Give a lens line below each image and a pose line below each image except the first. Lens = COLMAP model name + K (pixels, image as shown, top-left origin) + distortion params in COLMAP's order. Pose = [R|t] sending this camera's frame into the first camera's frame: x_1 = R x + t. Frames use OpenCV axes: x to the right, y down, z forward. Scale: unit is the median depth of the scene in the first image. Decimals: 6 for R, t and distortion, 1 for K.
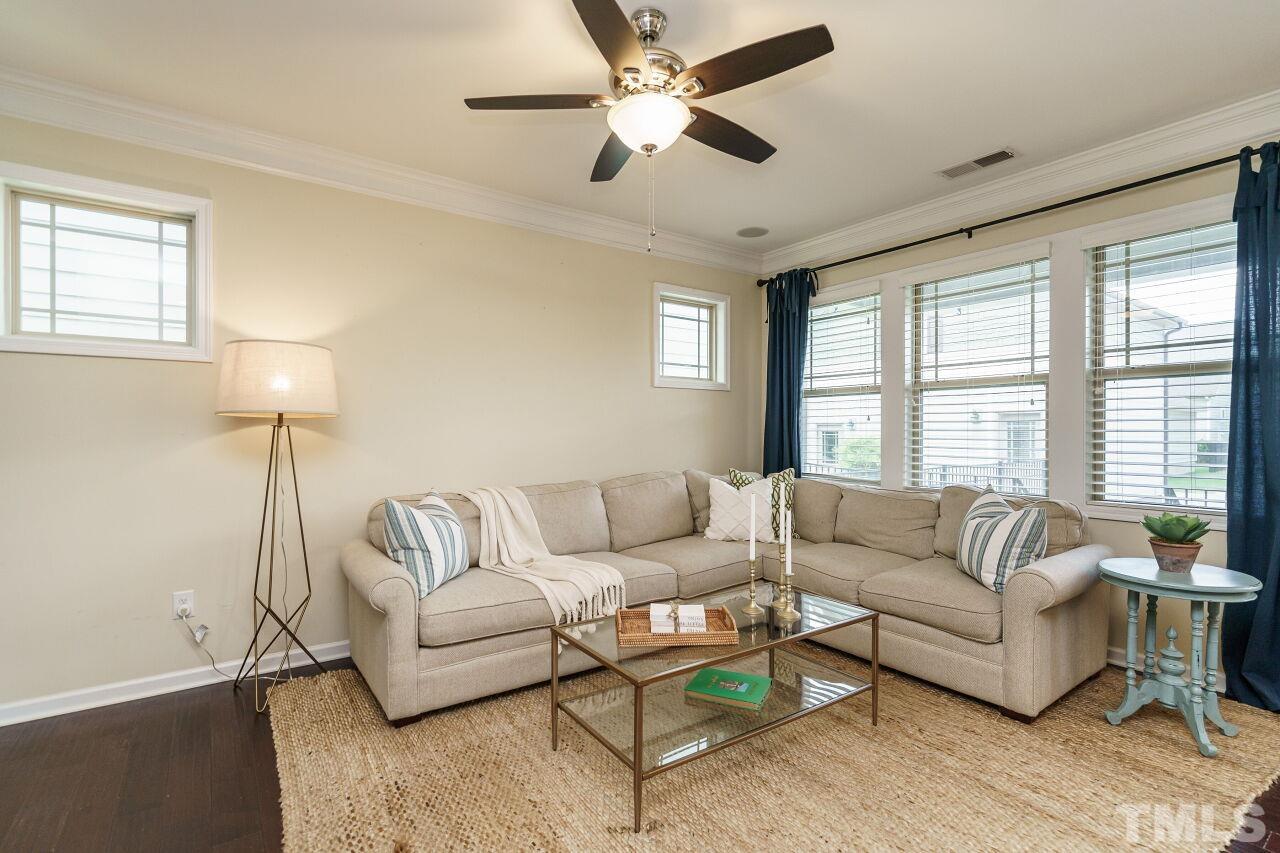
lens RADIAL K [[595.3, 0, 650.4], [0, 595.3, 429.0], [0, 0, 1]] dist [0.002090, 0.000977]
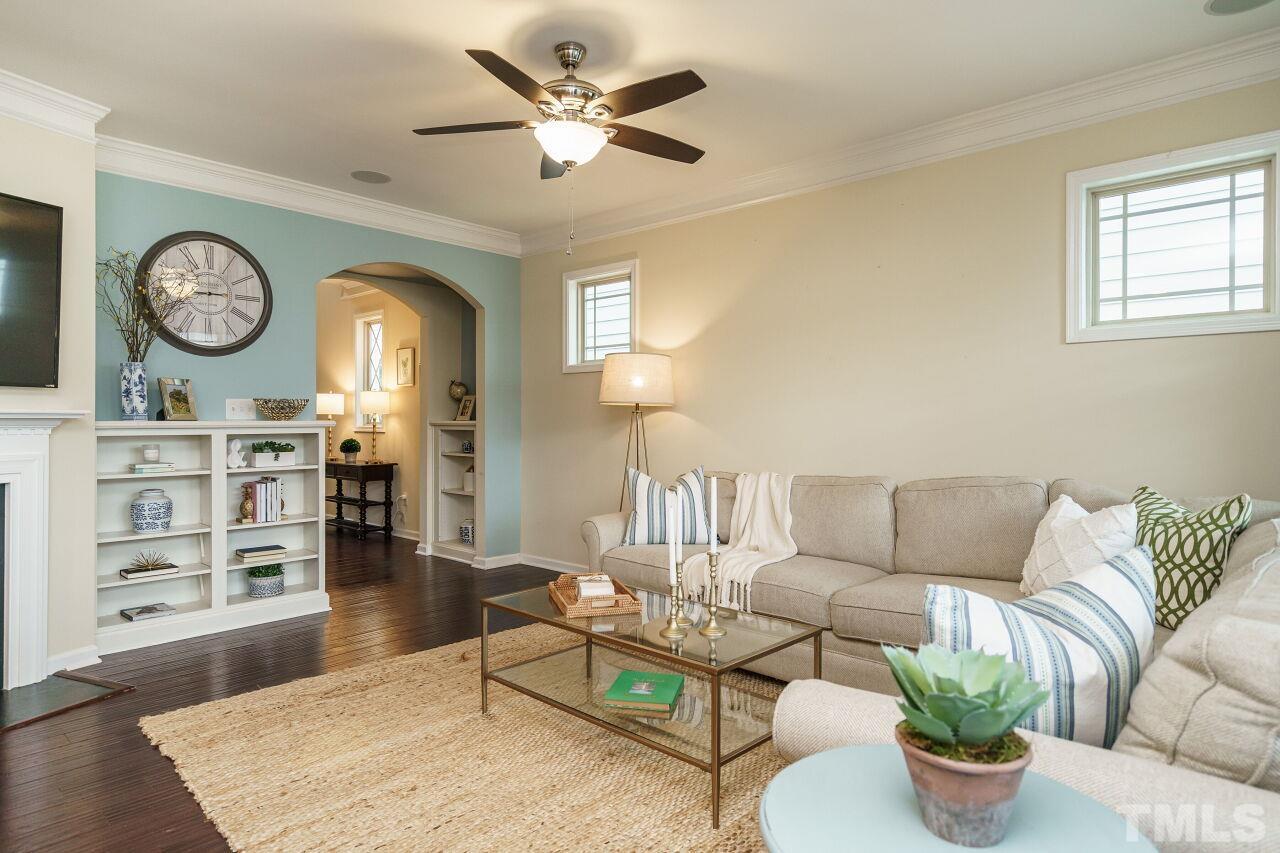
lens RADIAL K [[747.0, 0, 642.2], [0, 747.0, 418.6], [0, 0, 1]] dist [0.003389, 0.000222]
pose [[0.194042, -0.002587, -0.980990, 0.828149], [0.000732, 0.999997, -0.002493, 0.010829], [0.980993, -0.000235, 0.194044, 0.509226]]
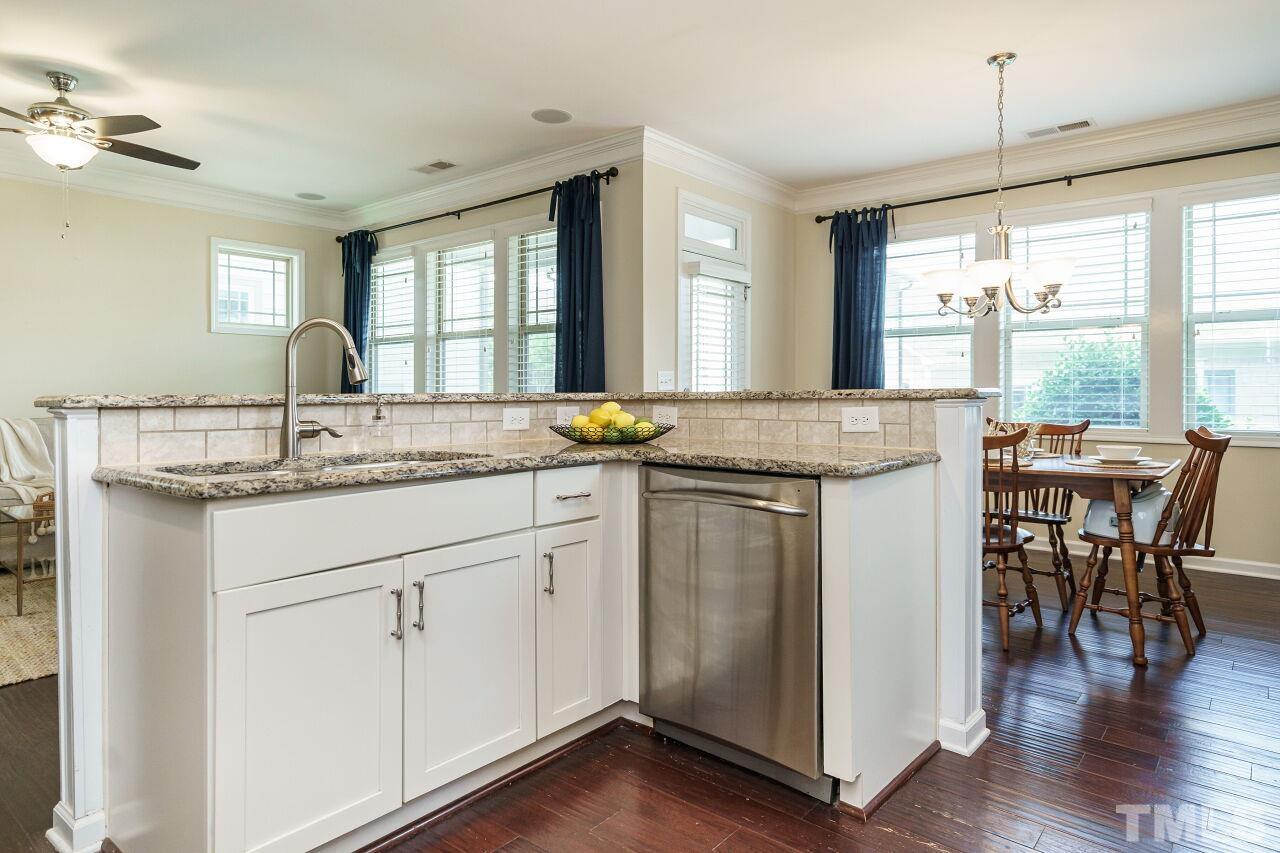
lens RADIAL K [[747.0, 0, 625.8], [0, 747.0, 395.8], [0, 0, 1]] dist [0.003389, 0.000222]
pose [[0.971725, 0.001091, 0.236112, 0.516325], [-0.003936, 0.999925, 0.011576, 0.034345], [-0.236081, -0.012178, 0.971657, -0.643121]]
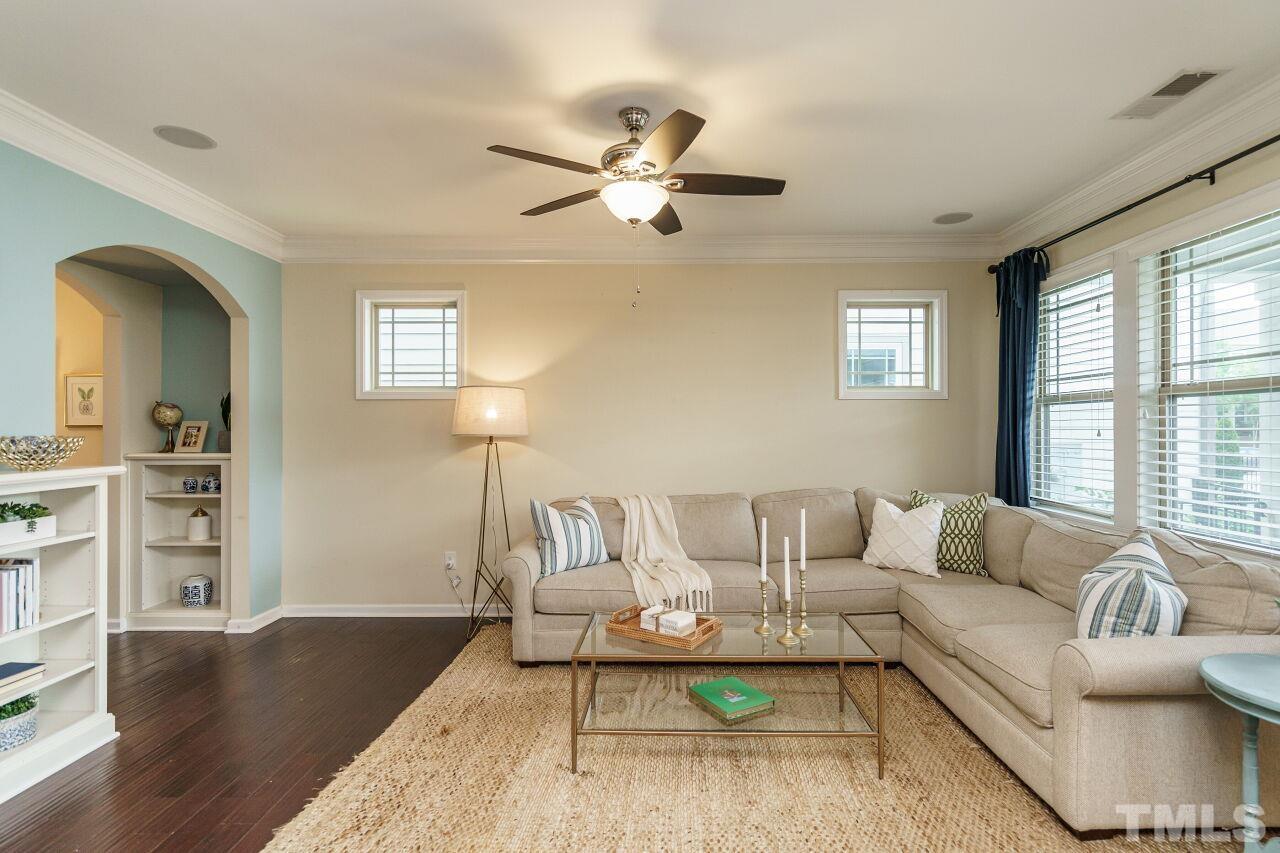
lens RADIAL K [[637.2, 0, 661.5], [0, 637.2, 424.6], [0, 0, 1]] dist [-0.000071, 0.002361]
pose [[0.813988, -0.004209, -0.580866, 0.451175], [0.002964, 0.999991, -0.003092, -0.033875], [0.580874, 0.000795, 0.813993, -0.003767]]
